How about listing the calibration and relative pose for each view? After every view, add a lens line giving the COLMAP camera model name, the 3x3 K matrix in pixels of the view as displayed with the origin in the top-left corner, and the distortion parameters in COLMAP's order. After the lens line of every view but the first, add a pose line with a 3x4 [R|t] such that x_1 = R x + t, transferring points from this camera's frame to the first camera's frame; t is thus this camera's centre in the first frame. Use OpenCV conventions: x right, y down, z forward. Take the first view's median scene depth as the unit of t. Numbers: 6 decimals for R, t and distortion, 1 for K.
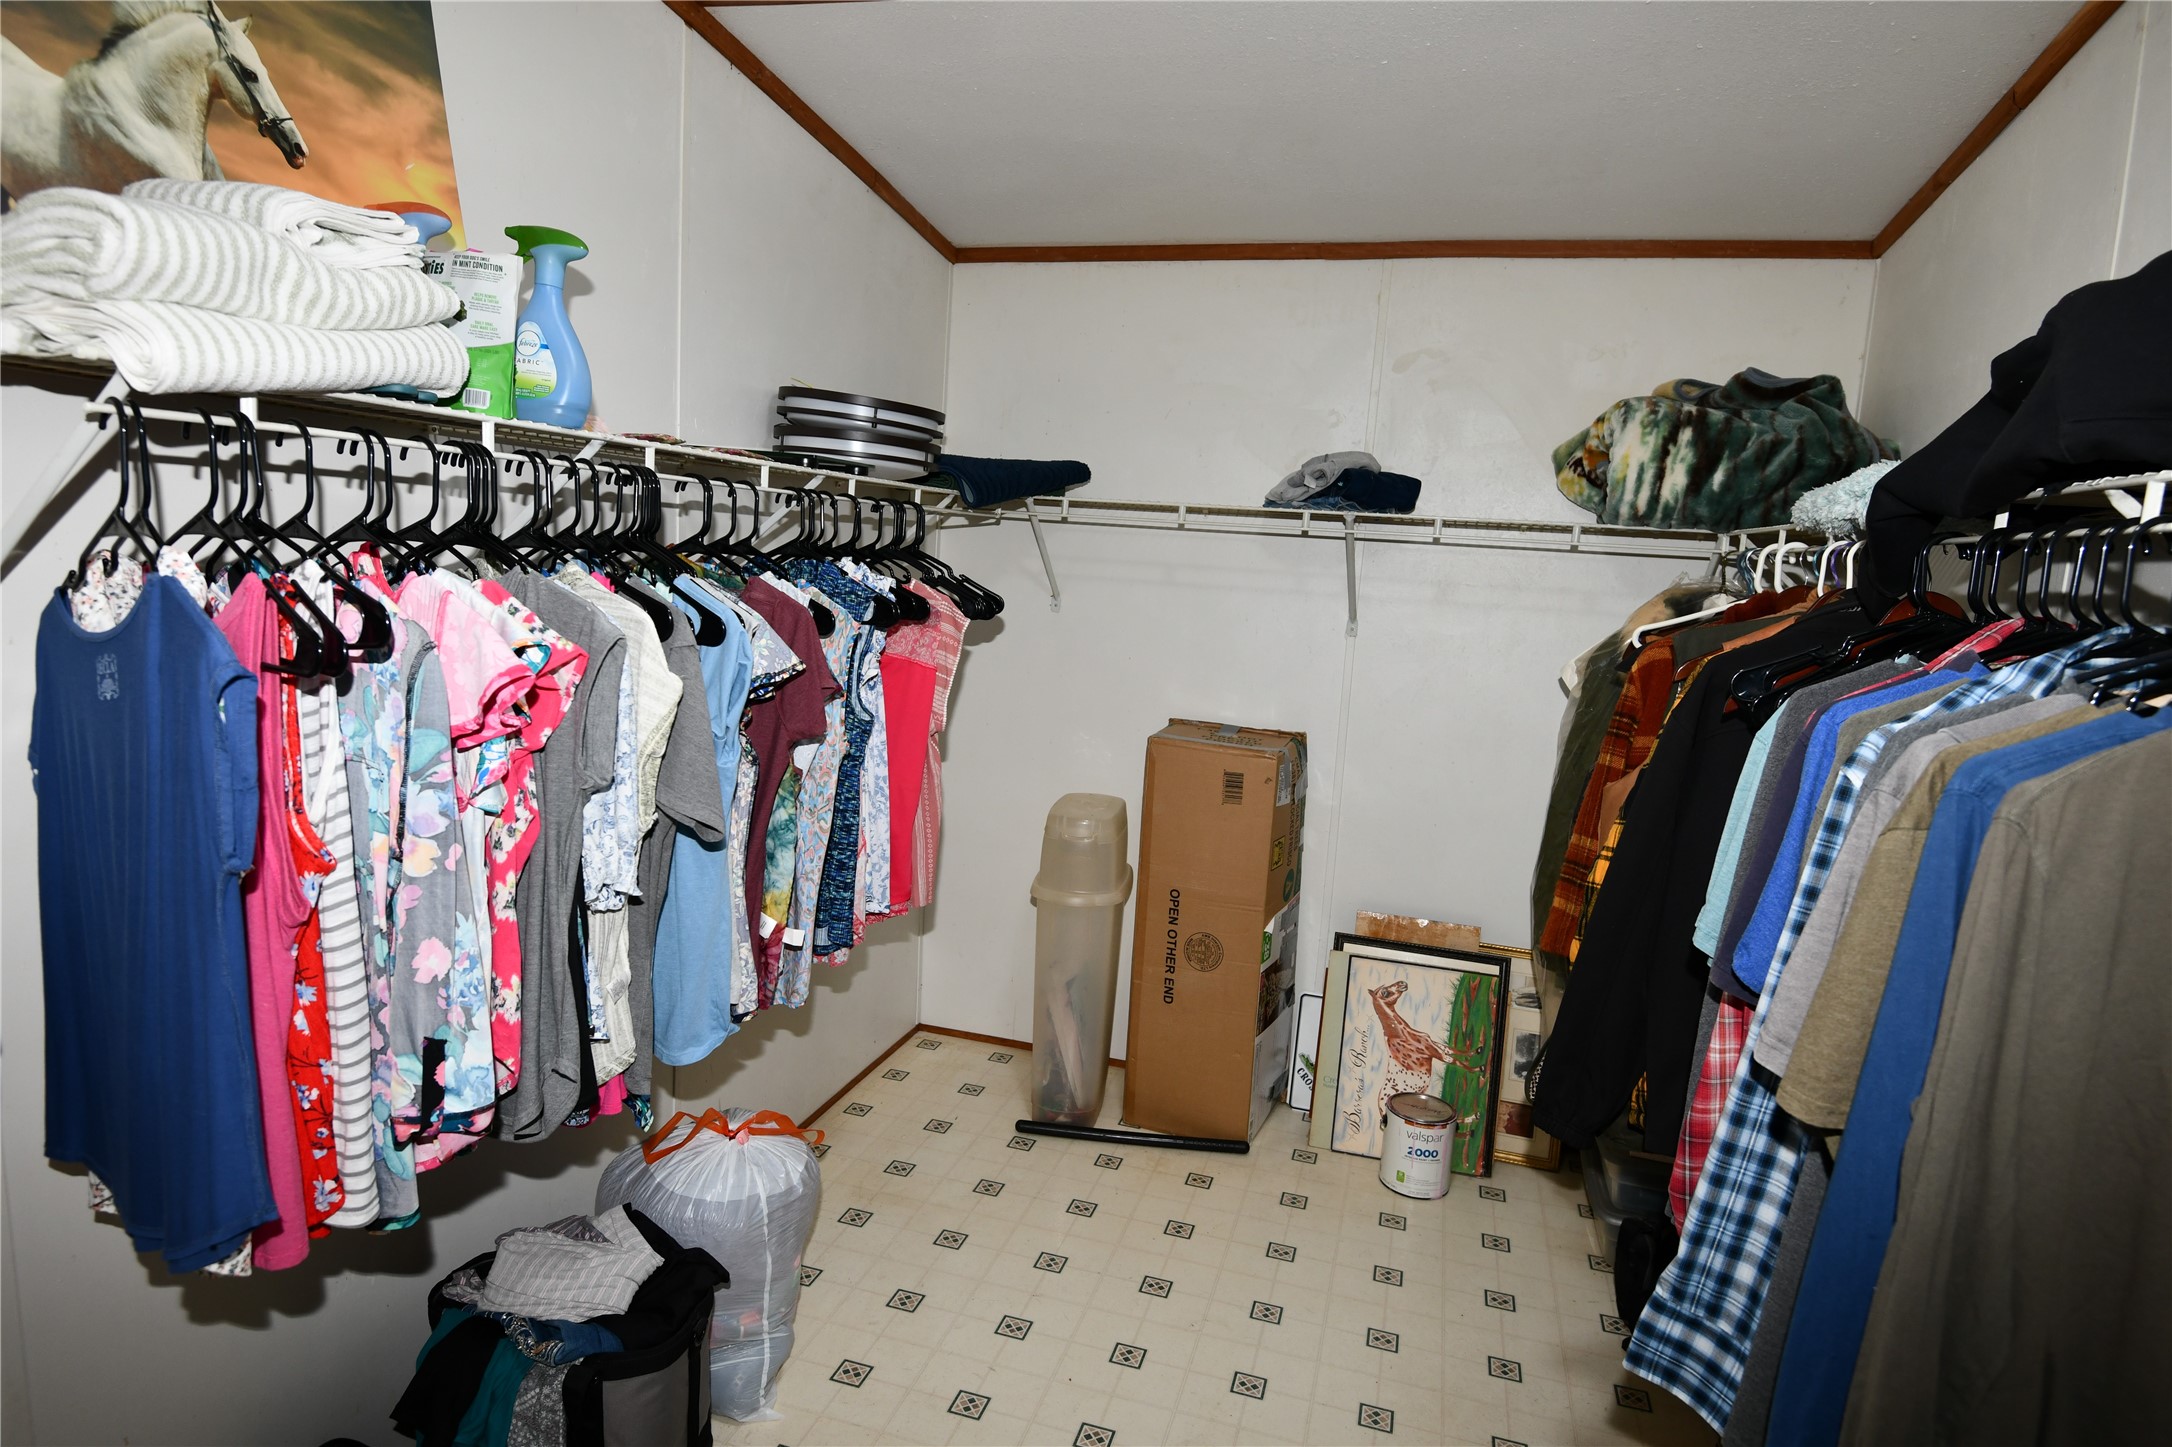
lens RADIAL K [[1198.4, 0, 1084.3], [0, 1198.4, 723.2], [0, 0, 1]] dist [-0.005810, -0.014460]
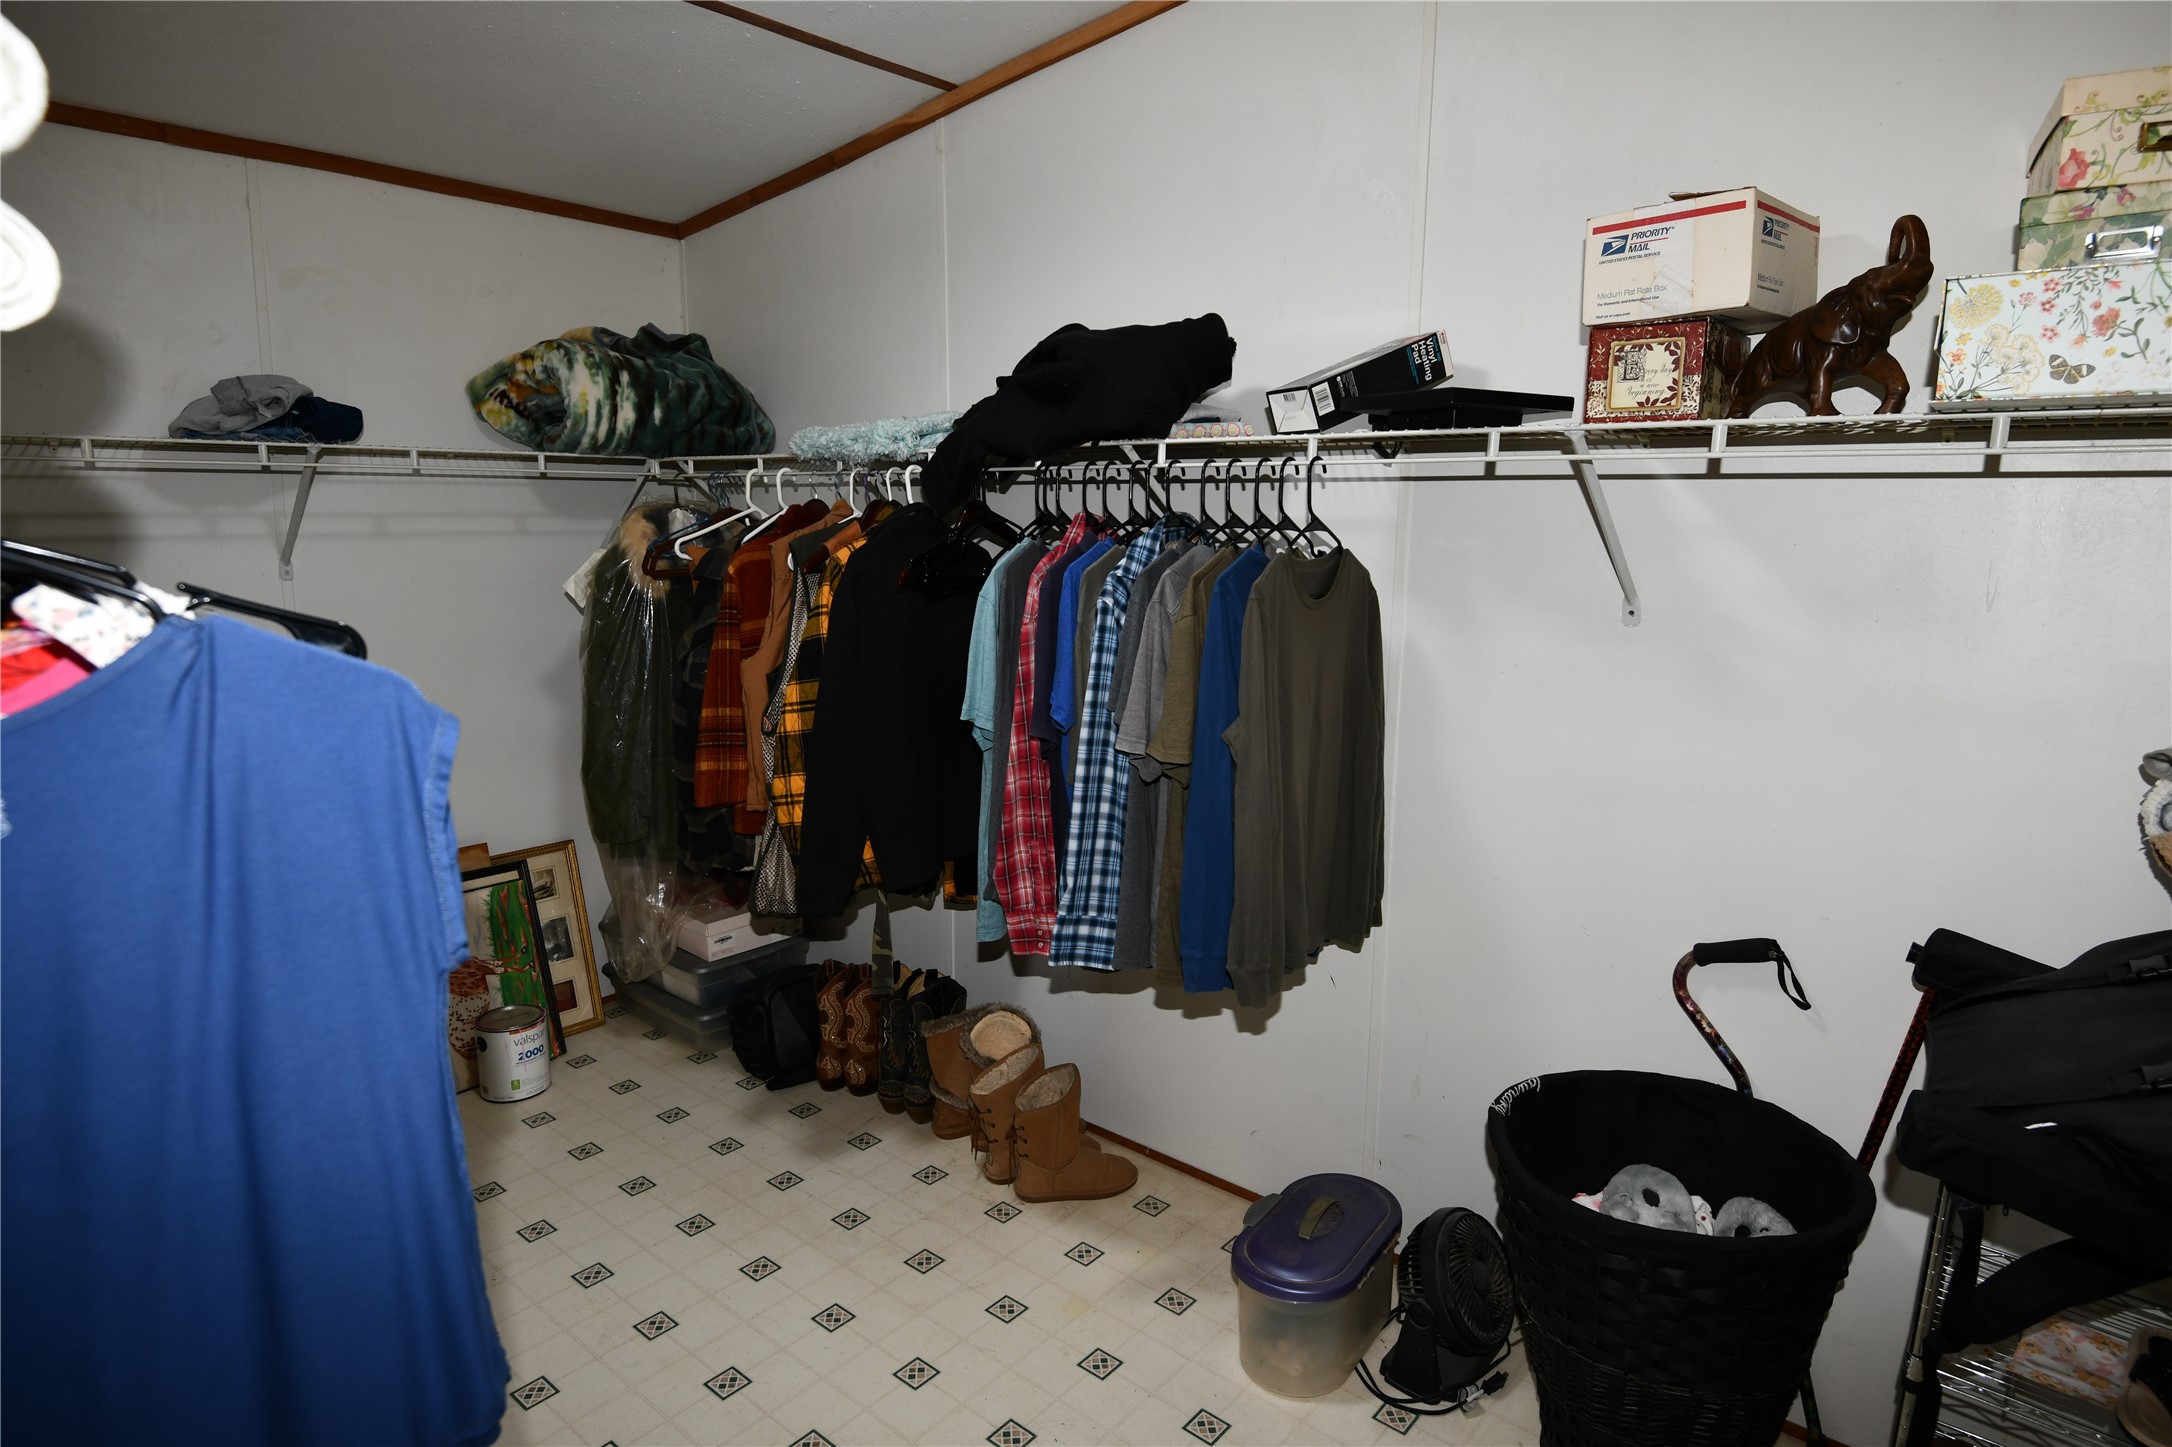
lens RADIAL K [[1198.4, 0, 1091.8], [0, 1198.4, 724.6], [0, 0, 1]] dist [-0.005810, -0.014460]
pose [[0.385096, -0.220181, 0.896226, -0.457632], [0.148080, 0.973282, 0.175484, -0.041882], [-0.910919, 0.065135, 0.407411, 0.103762]]
